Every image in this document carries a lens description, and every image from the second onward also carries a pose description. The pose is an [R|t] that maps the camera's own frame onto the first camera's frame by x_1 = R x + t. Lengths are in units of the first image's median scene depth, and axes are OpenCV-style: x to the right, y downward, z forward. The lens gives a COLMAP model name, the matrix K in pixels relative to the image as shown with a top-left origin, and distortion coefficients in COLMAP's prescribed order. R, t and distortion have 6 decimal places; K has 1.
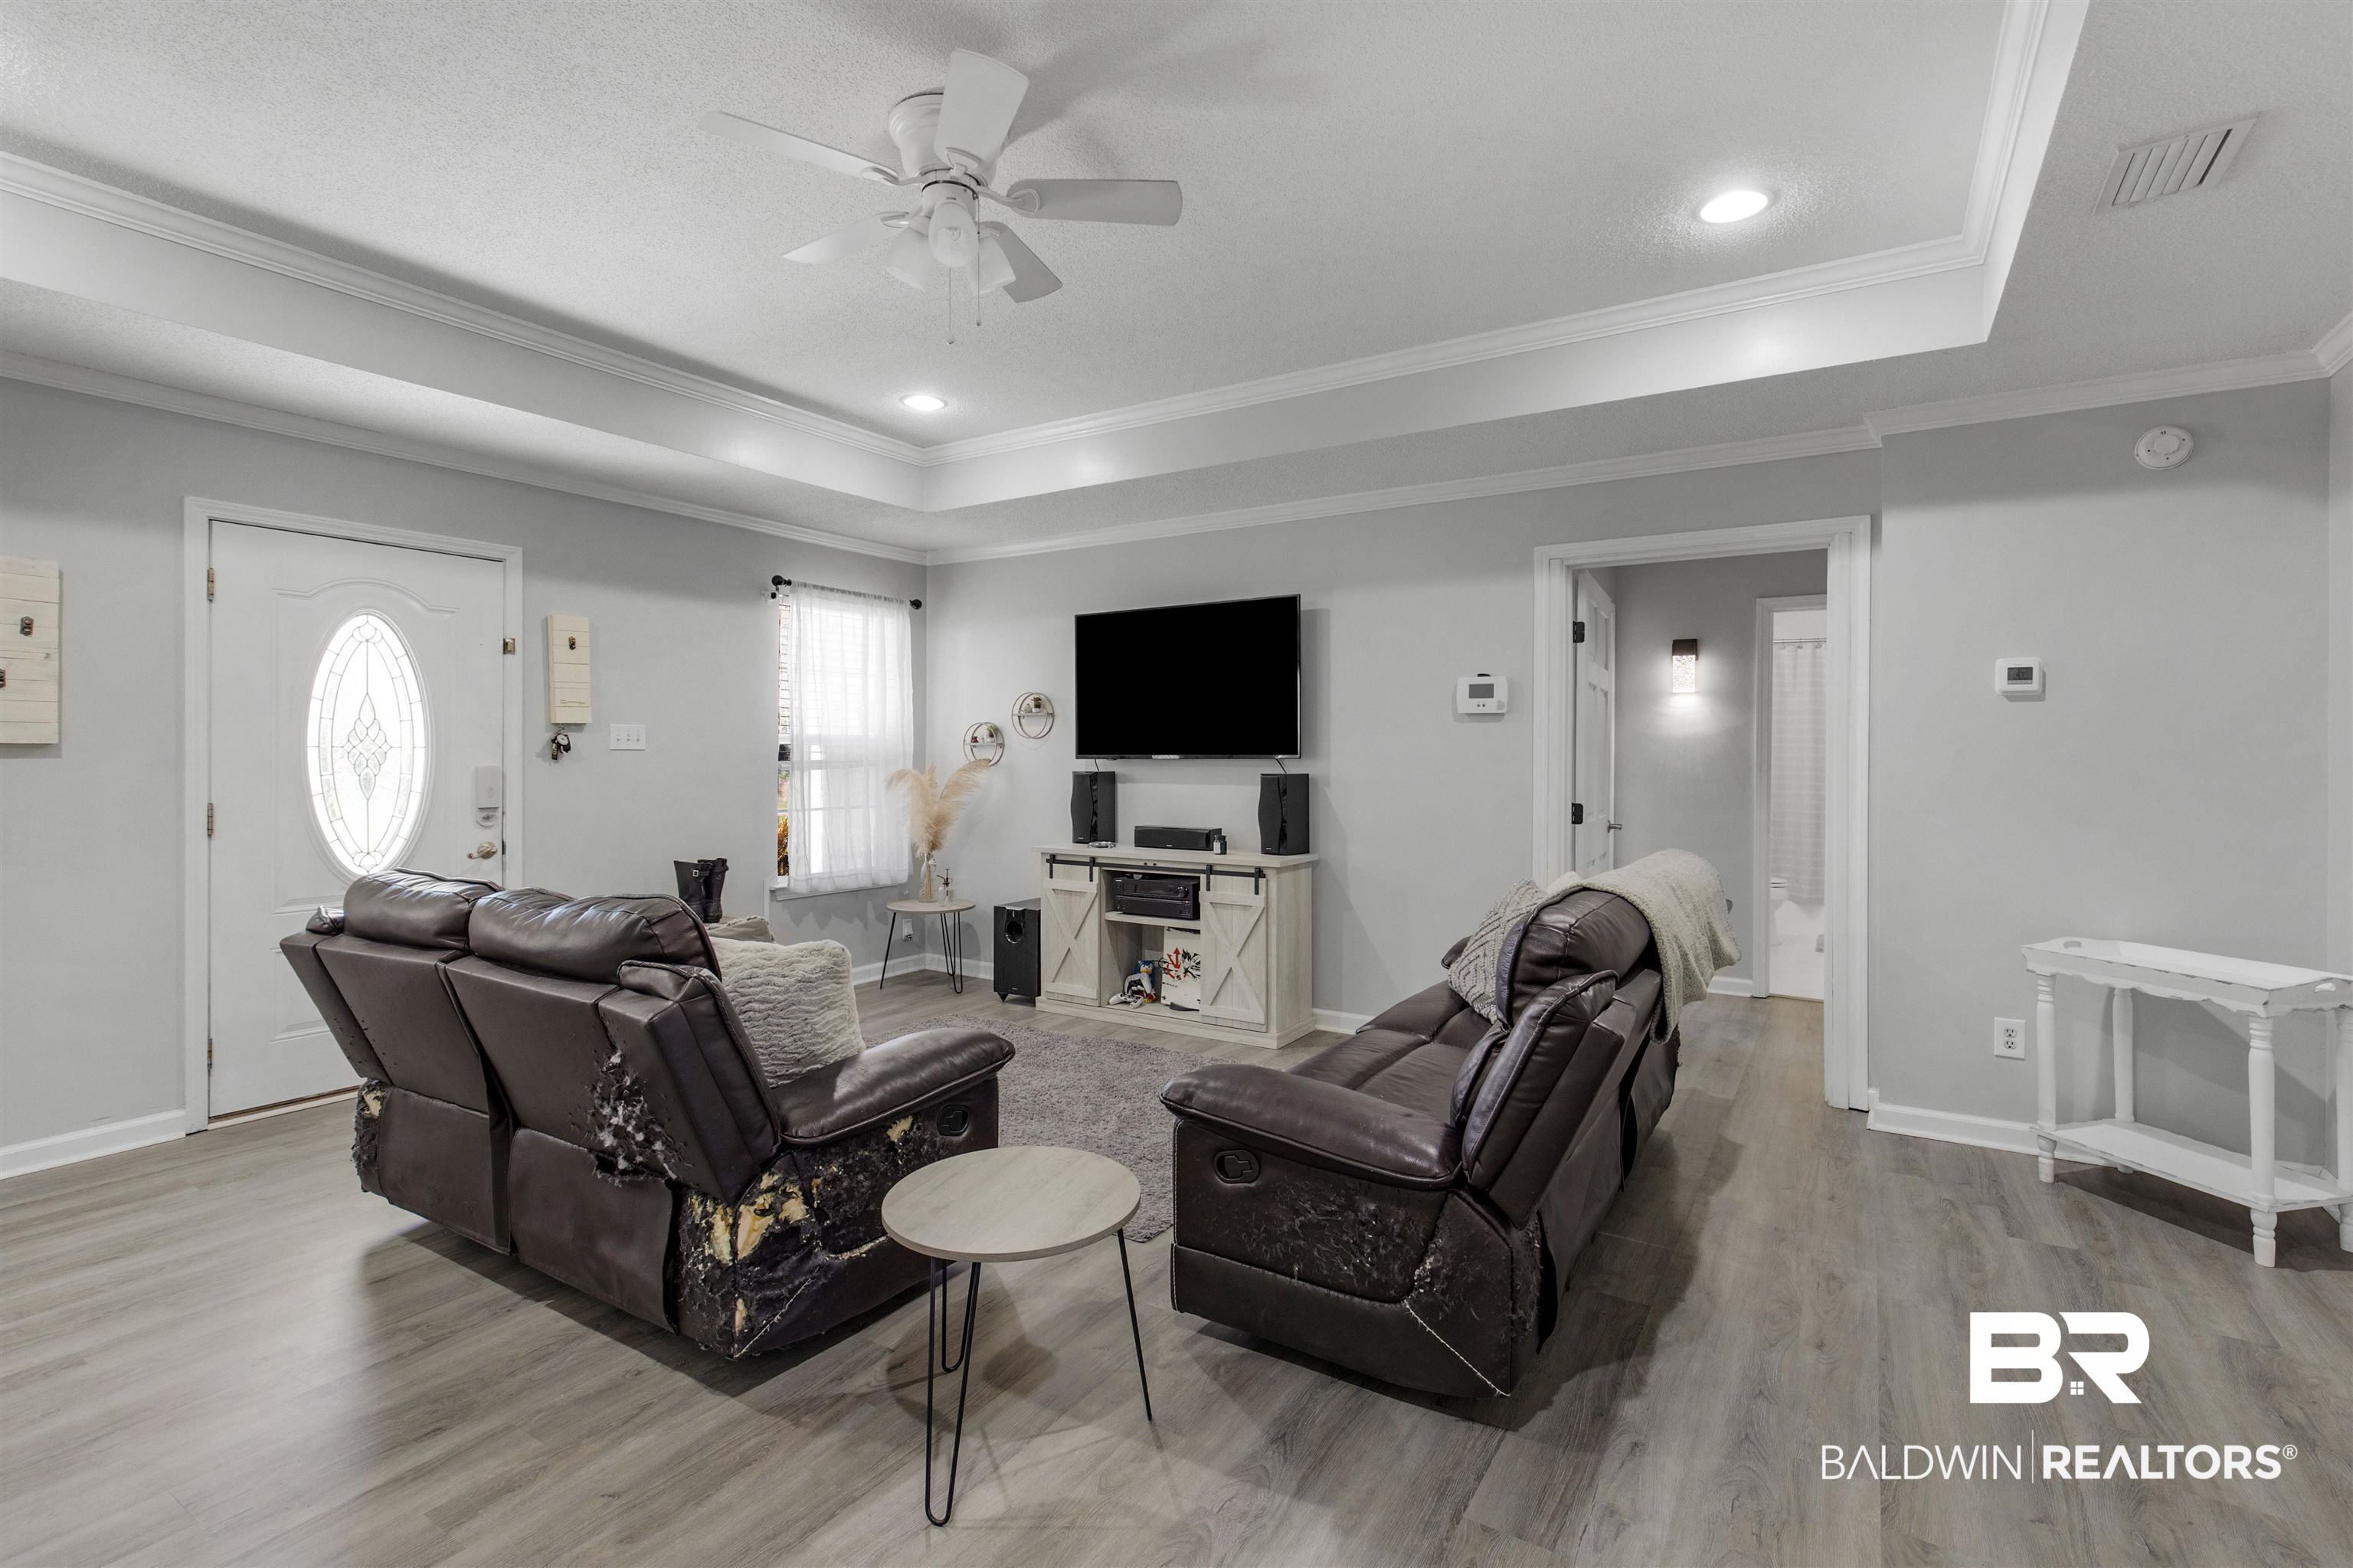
lens RADIAL K [[1063.7, 0, 1204.3], [0, 1063.7, 774.0], [0, 0, 1]] dist [-0.000848, -0.000302]
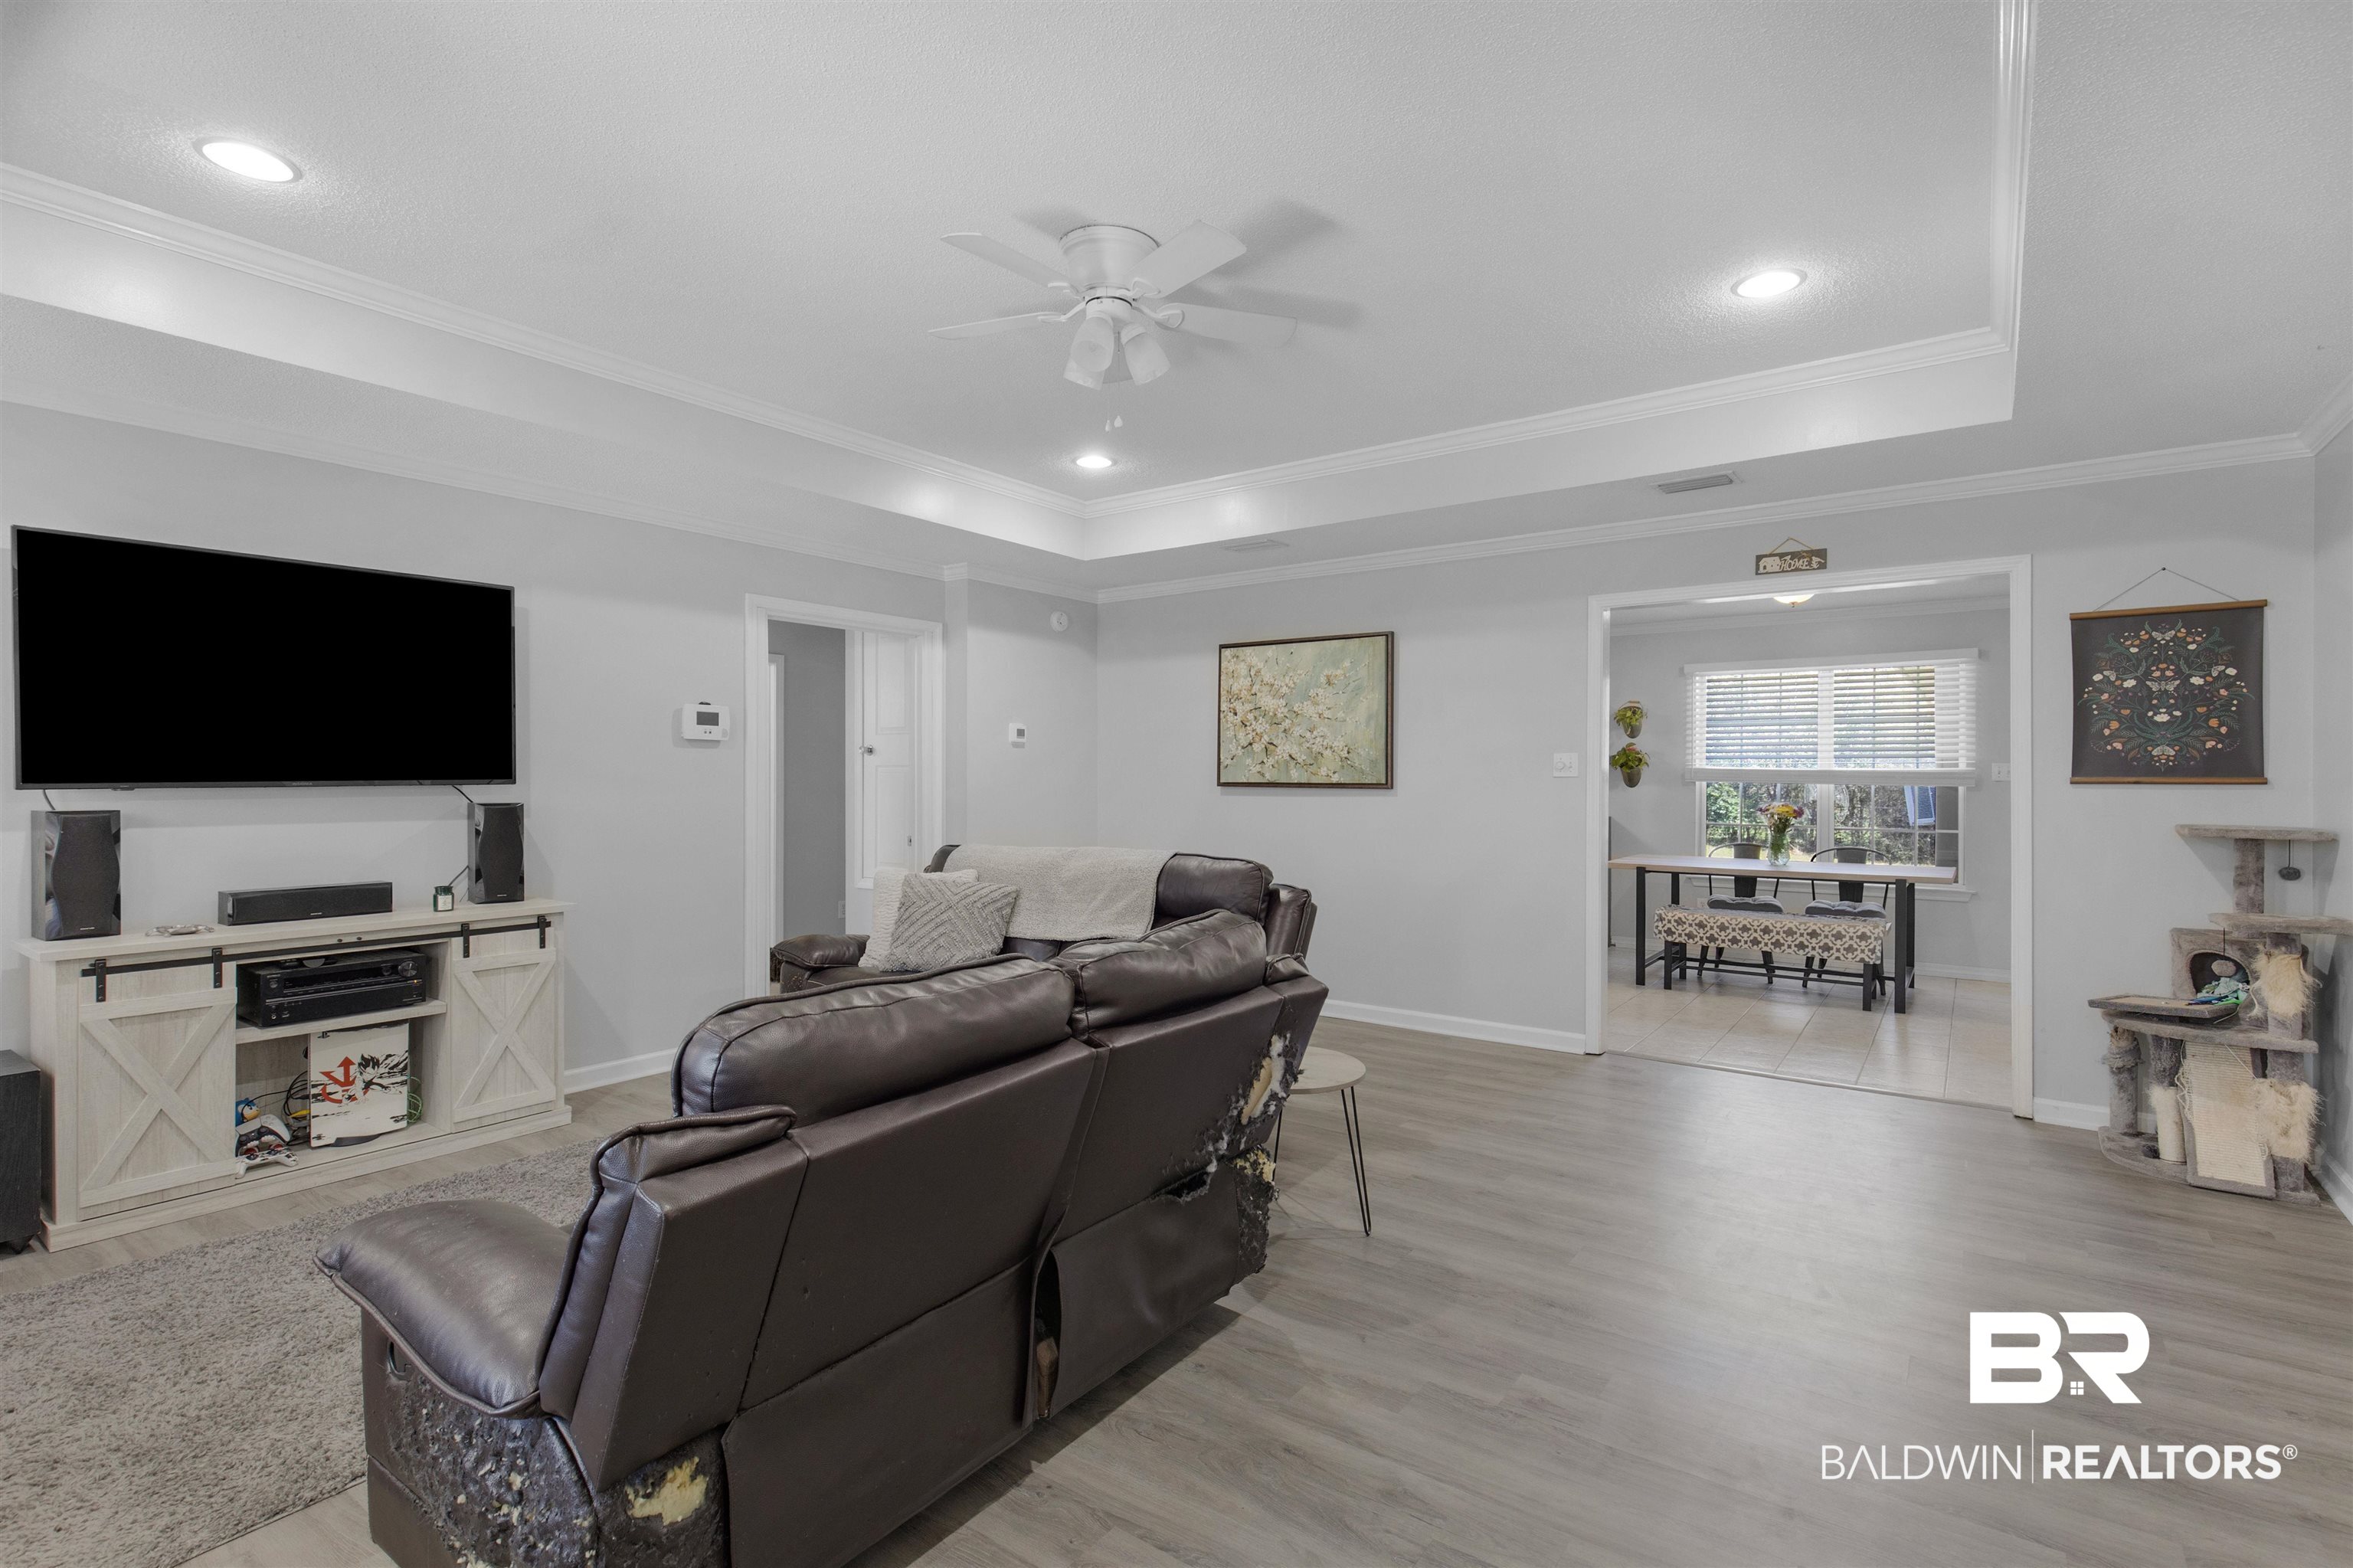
lens RADIAL K [[1094.7, 0, 1176.5], [0, 1094.7, 784.0], [0, 0, 1]] dist [-0.002314, -0.000741]
pose [[0.079869, -0.013261, 0.996717, -0.721740], [0.012971, 0.999841, 0.012263, -0.018703], [-0.996721, 0.011949, 0.080028, 0.409779]]
